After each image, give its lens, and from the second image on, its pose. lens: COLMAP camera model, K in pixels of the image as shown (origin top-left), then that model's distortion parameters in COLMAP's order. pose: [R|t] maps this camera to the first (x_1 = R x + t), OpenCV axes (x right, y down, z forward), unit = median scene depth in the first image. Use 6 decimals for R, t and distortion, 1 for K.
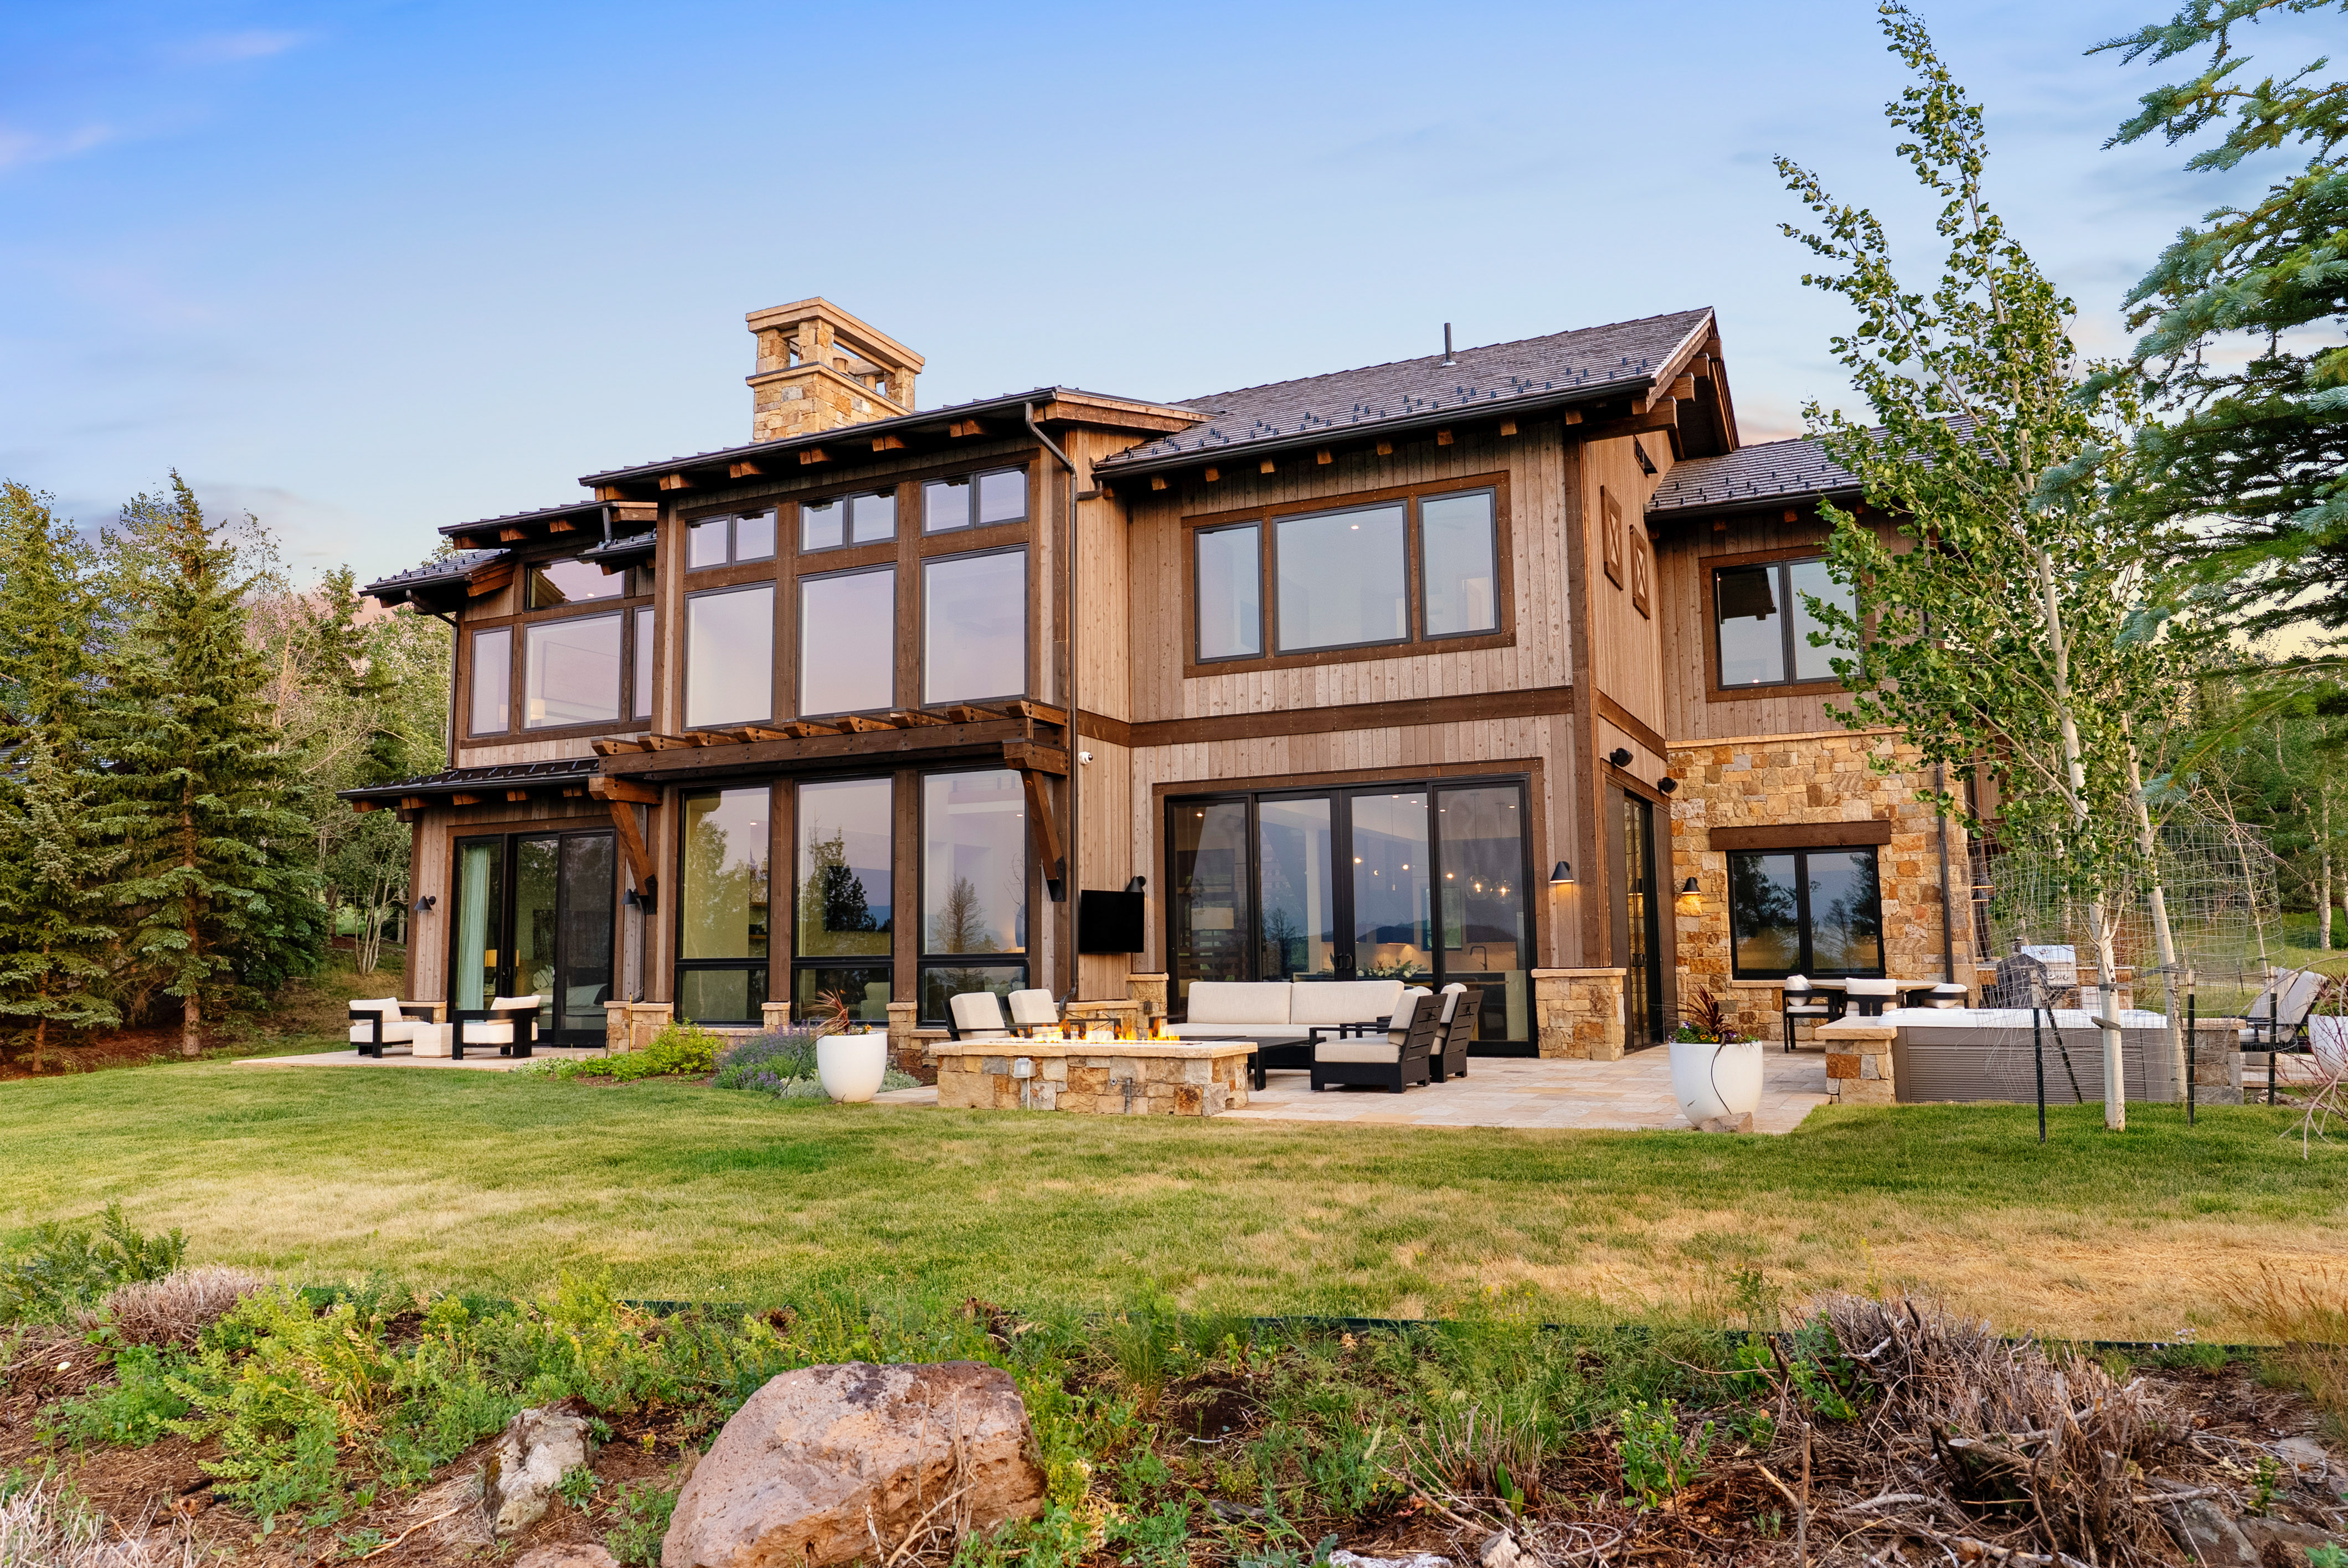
lens RADIAL K [[1607.4, 0, 1172.3], [0, 1607.4, 783.0], [0, 0, 1]] dist [-0.006204, 0.000846]
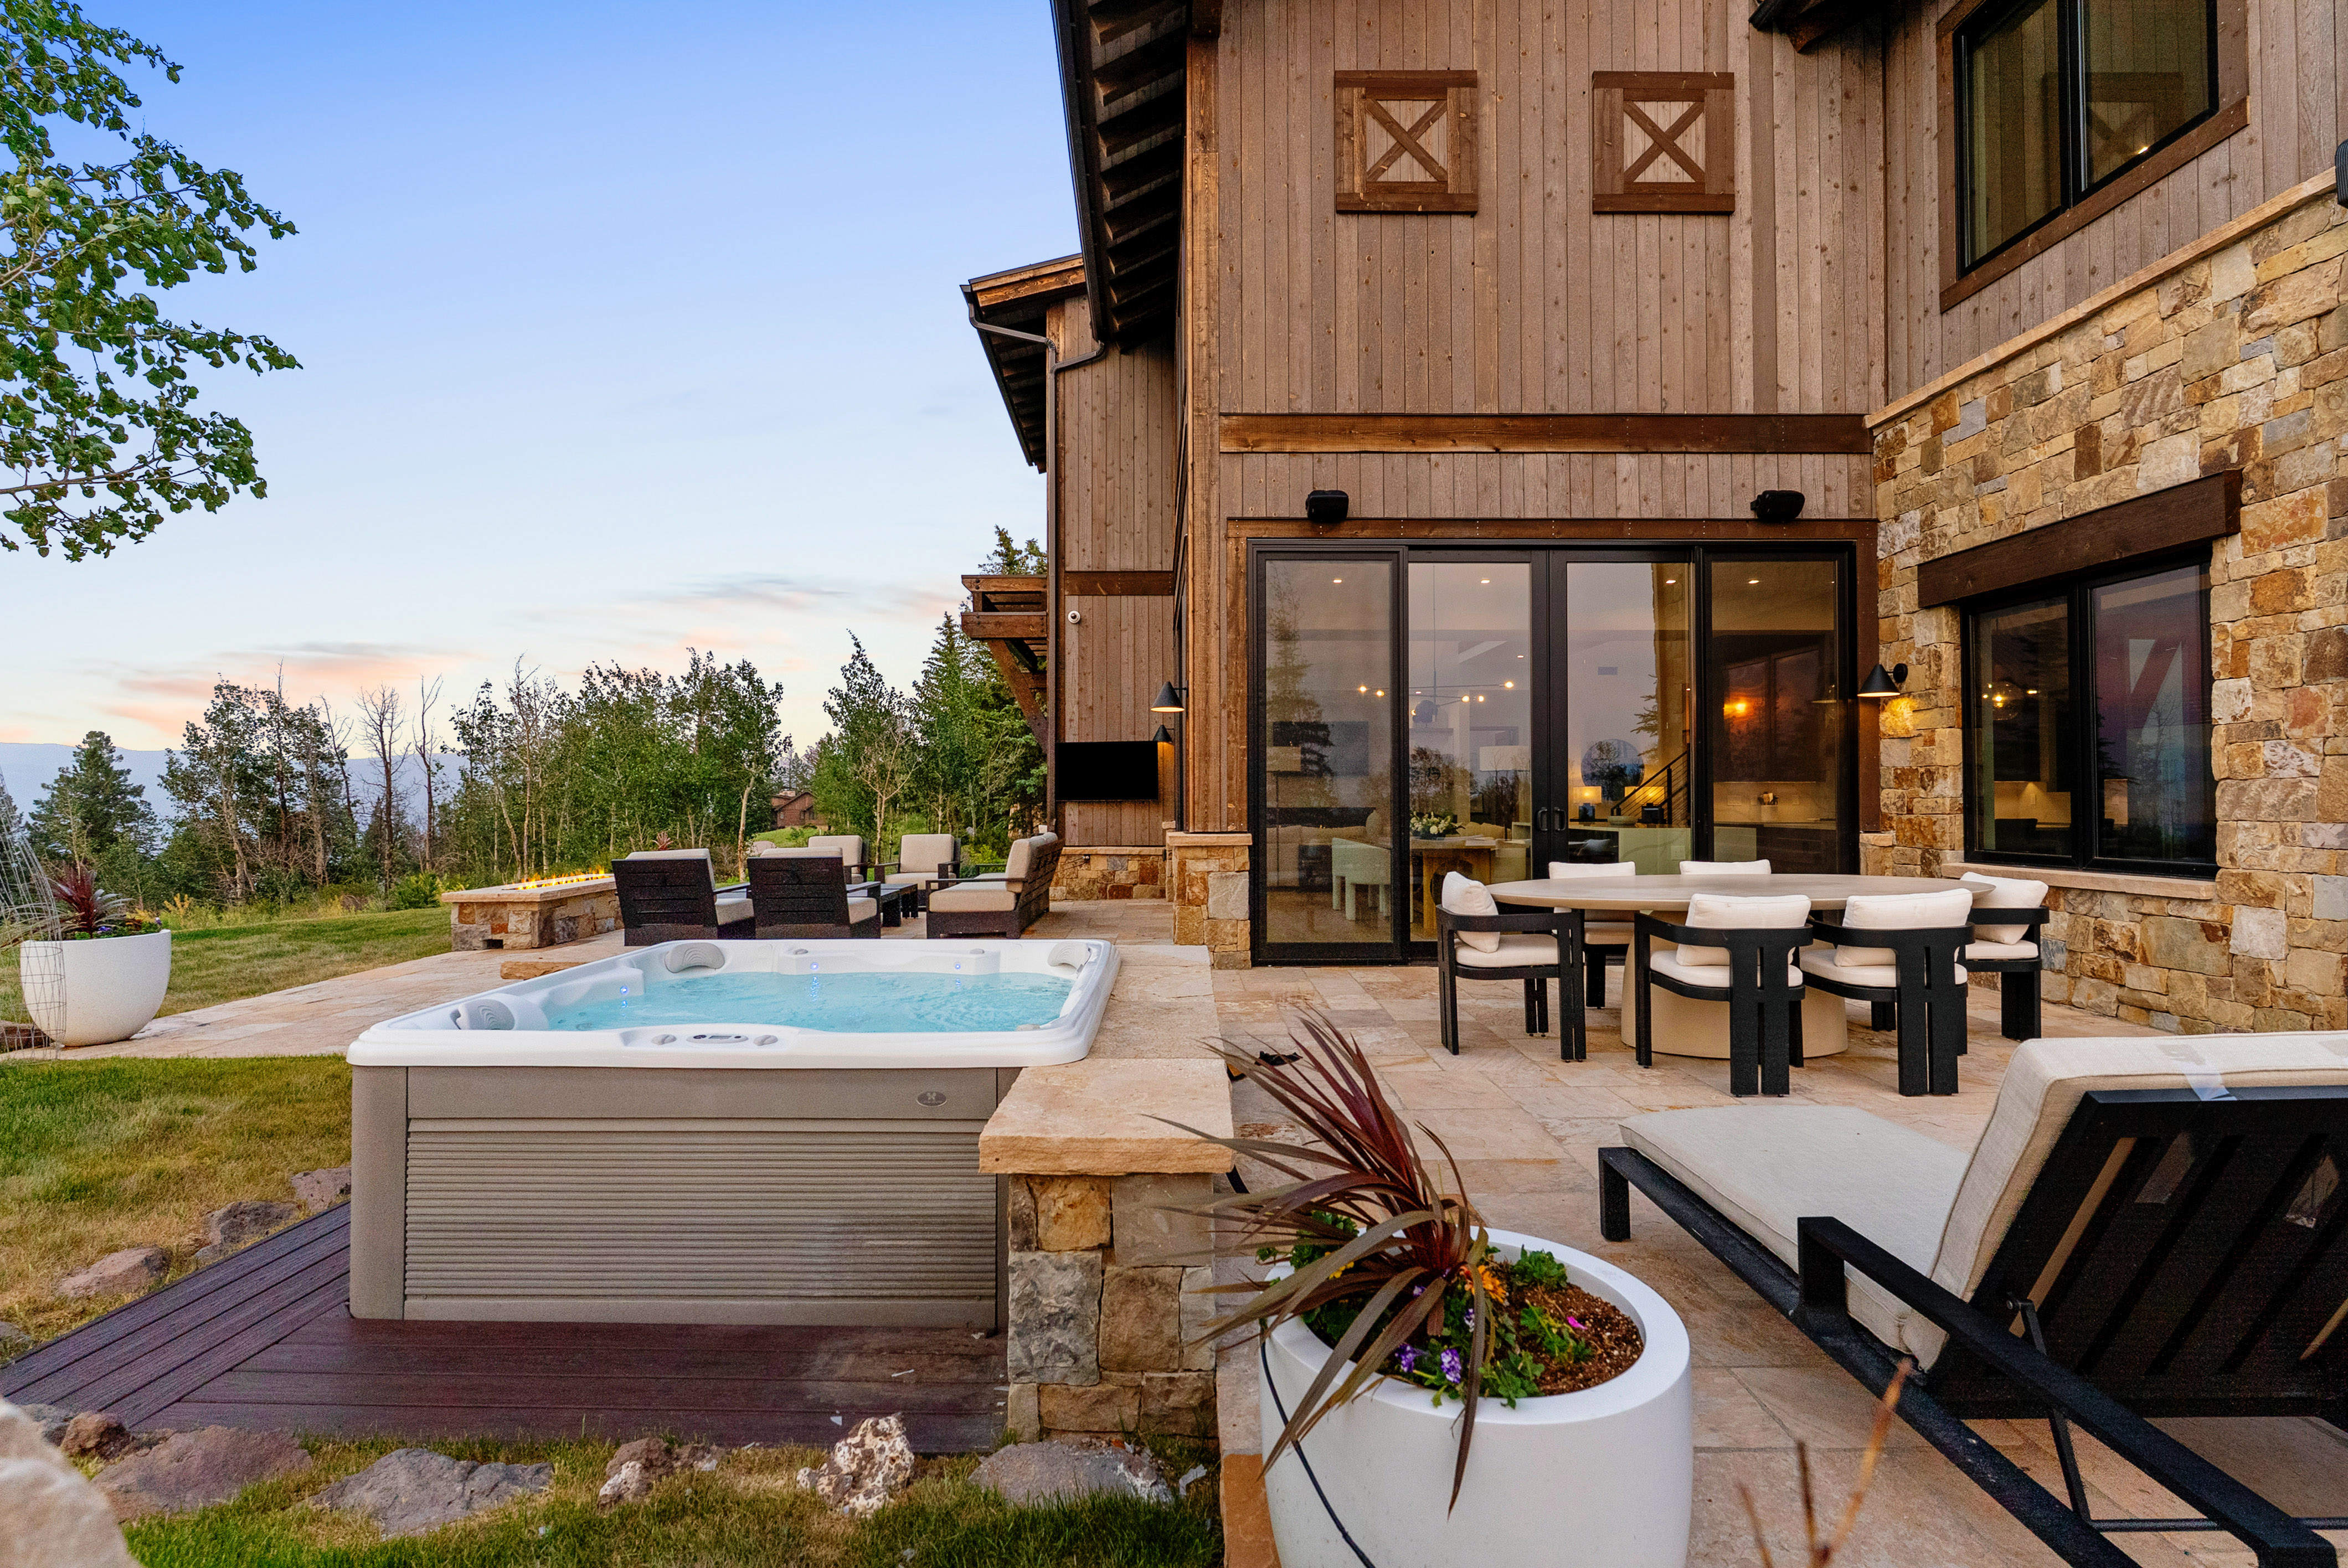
lens RADIAL K [[1118.8, 0, 1166.9], [0, 1118.8, 785.0], [0, 0, 1]] dist [0.001200, 0.000174]
pose [[0.404889, 0.002191, -0.914363, 0.612609], [0.097174, 0.994231, 0.045411, 0.063267], [0.909188, -0.107239, 0.402340, 0.683694]]
